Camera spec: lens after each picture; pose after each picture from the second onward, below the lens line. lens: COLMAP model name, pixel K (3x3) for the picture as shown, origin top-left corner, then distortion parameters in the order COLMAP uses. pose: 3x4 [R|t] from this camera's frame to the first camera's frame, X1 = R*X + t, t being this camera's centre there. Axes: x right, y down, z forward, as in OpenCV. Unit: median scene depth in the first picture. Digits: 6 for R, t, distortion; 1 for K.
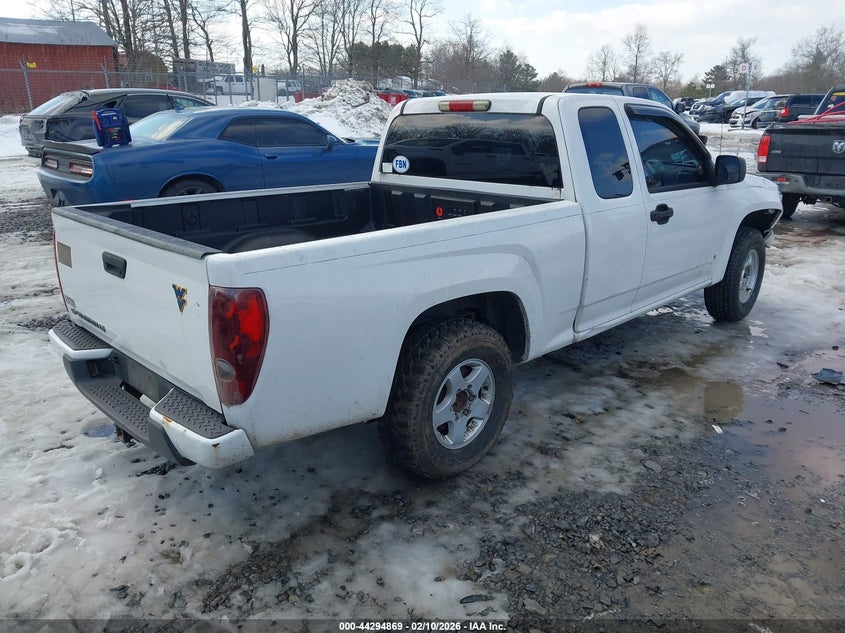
lens RADIAL K [[654.8, 0, 422.6], [0, 654.8, 312.1], [0, 0, 1]] dist [0.086193, -0.167617]
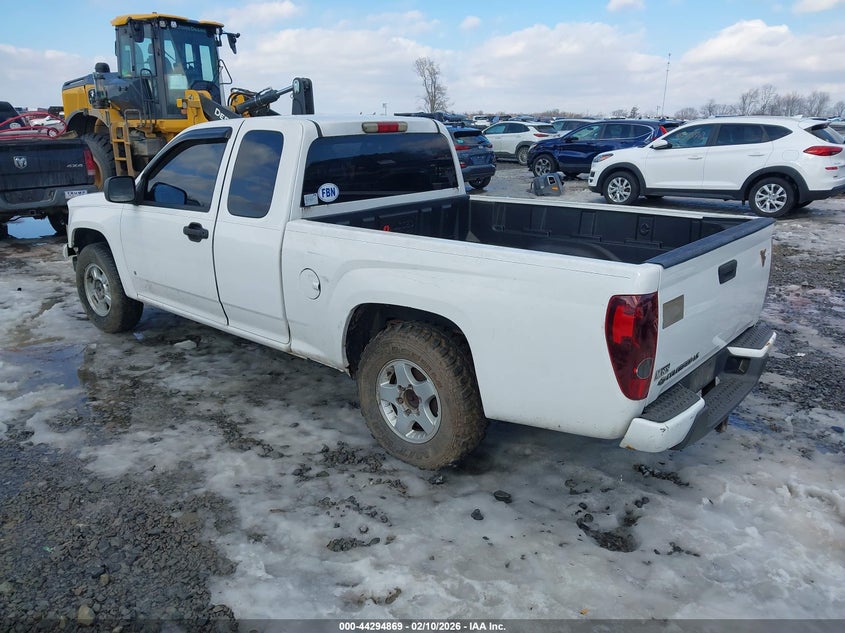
lens RADIAL K [[654.8, 0, 422.6], [0, 654.8, 312.1], [0, 0, 1]] dist [0.086193, -0.167617]
pose [[-0.071133, -0.276925, 0.958255, -0.930618], [0.295183, 0.911814, 0.285416, -0.293293], [-0.952789, 0.303163, 0.016884, 0.914503]]
